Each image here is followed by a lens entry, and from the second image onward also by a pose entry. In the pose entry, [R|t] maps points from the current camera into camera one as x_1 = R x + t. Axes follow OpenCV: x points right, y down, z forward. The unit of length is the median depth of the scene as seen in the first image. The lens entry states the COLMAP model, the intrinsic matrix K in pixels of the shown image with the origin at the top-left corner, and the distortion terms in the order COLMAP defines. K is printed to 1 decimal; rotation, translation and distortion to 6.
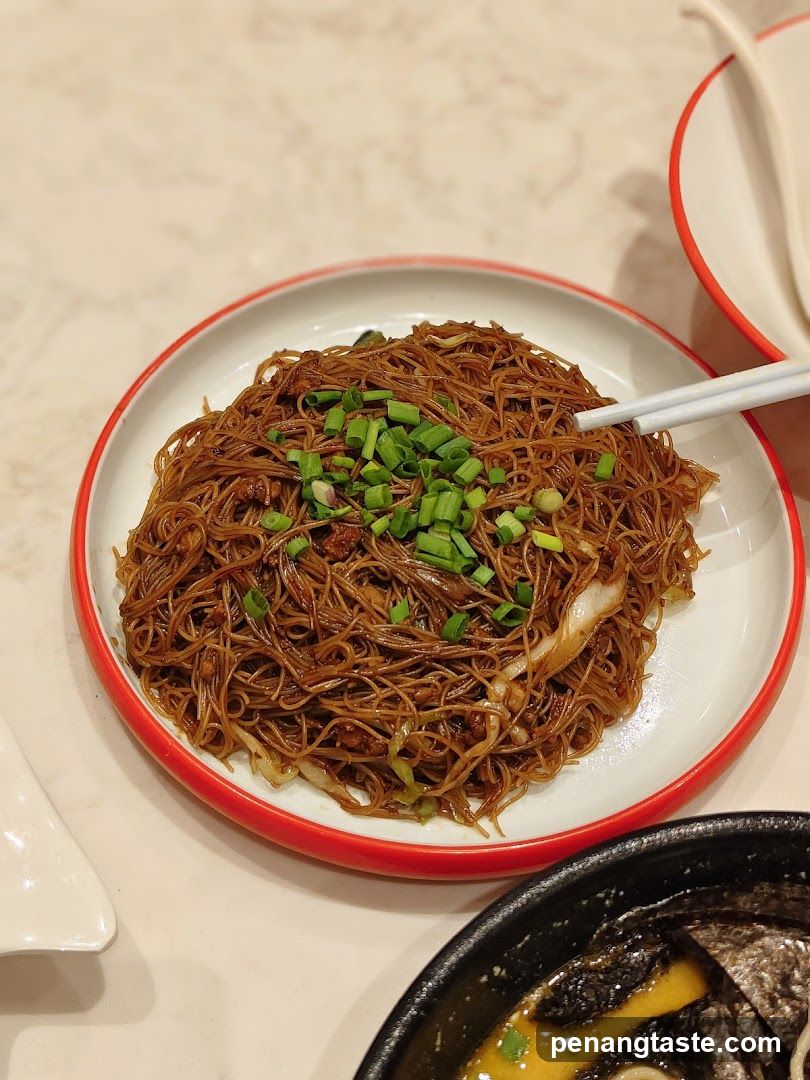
lens RADIAL K [[1664.8, 0, 405.0], [0, 1664.8, 540.0], [0, 0, 1]] dist [0.007152, 0.023988]
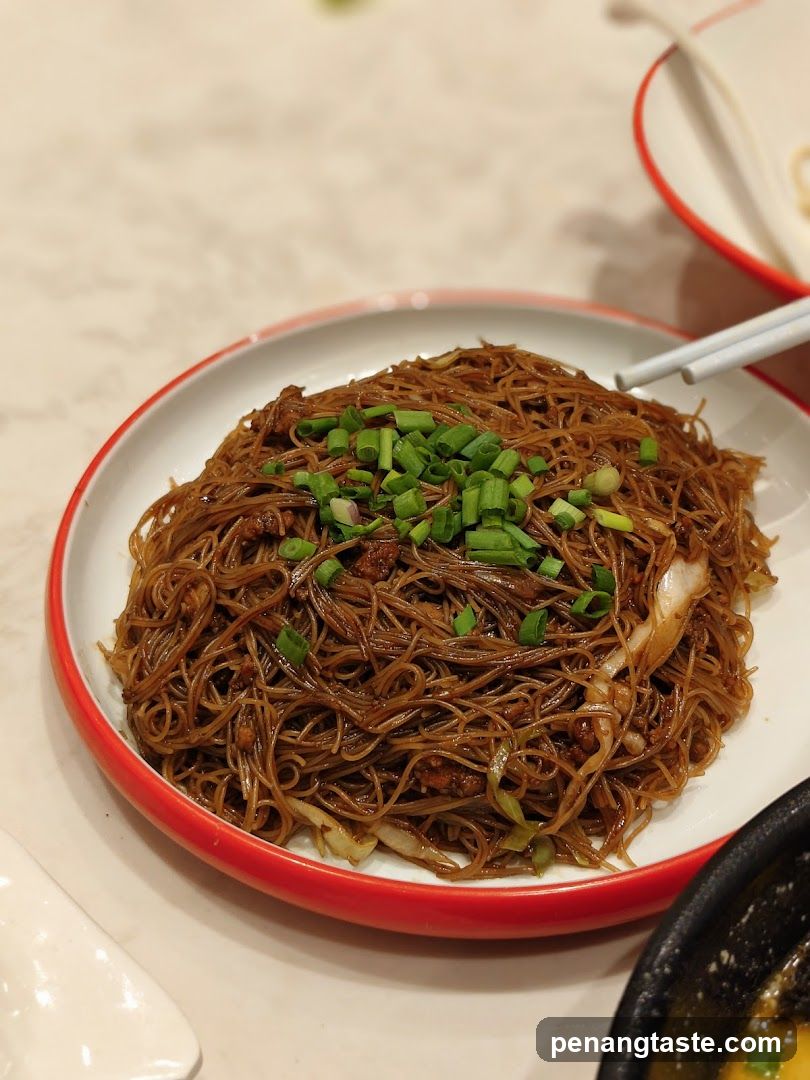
lens RADIAL K [[1664.8, 0, 405.0], [0, 1664.8, 540.0], [0, 0, 1]] dist [0.007152, 0.023988]
pose [[0.981124, -0.166244, 0.098788, -0.106065], [0.182439, 0.965121, -0.187771, 0.151616], [-0.064126, 0.202249, 0.977232, 0.175194]]
